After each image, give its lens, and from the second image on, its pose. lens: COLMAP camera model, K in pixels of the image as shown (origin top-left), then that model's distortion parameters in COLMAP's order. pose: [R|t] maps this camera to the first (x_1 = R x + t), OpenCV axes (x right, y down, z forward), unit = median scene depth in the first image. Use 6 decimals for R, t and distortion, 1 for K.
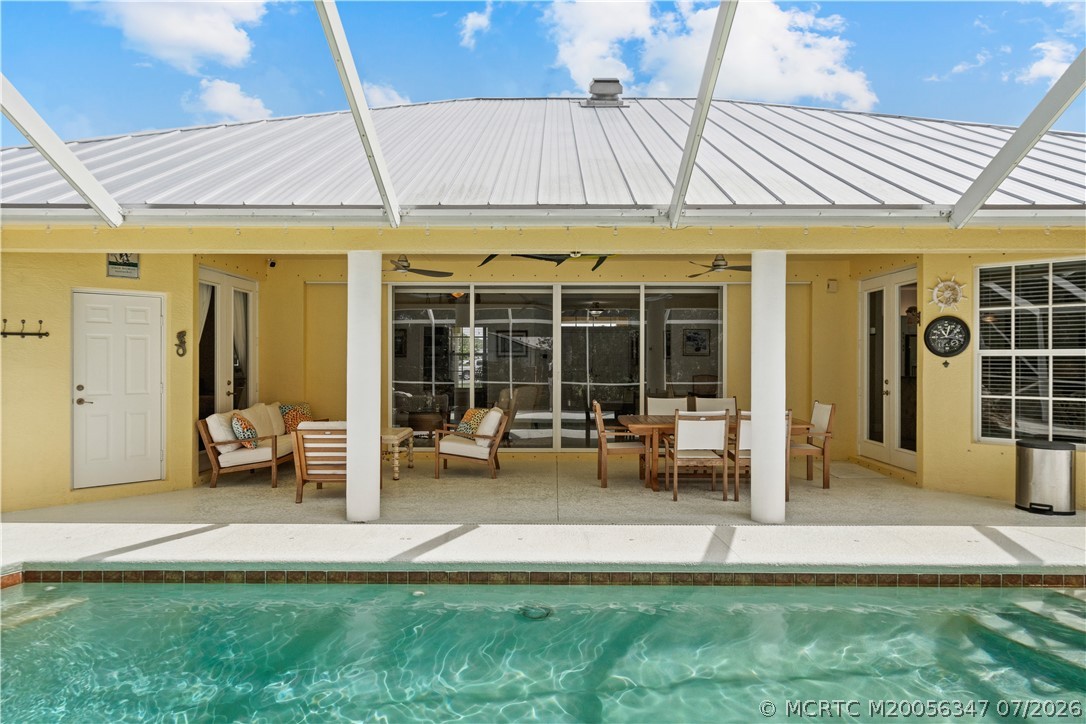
lens RADIAL K [[662.9, 0, 543.1], [0, 662.9, 357.4], [0, 0, 1]] dist [-0.000366, -0.000062]
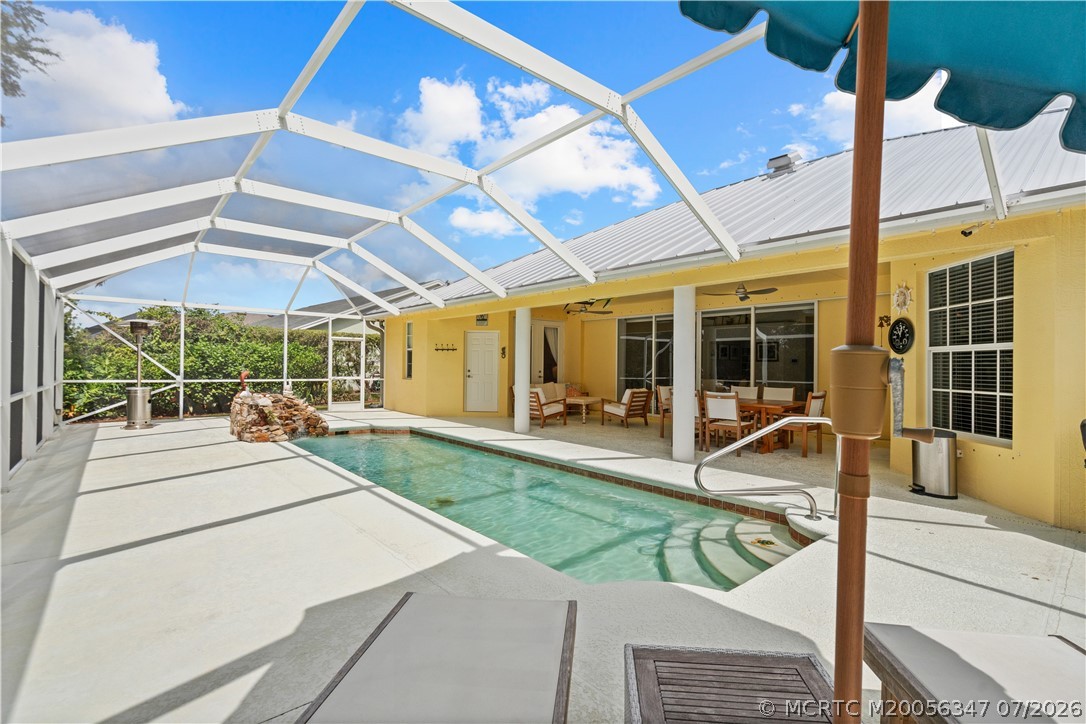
lens RADIAL K [[497.0, 0, 543.0], [0, 497.0, 362.0], [0, 0, 1]] dist [0.000886, -0.000017]
pose [[0.658601, -0.000892, -0.752491, 0.857283], [0.015115, 0.999813, 0.012044, -0.005719], [0.752340, -0.019306, 0.658492, -0.027227]]
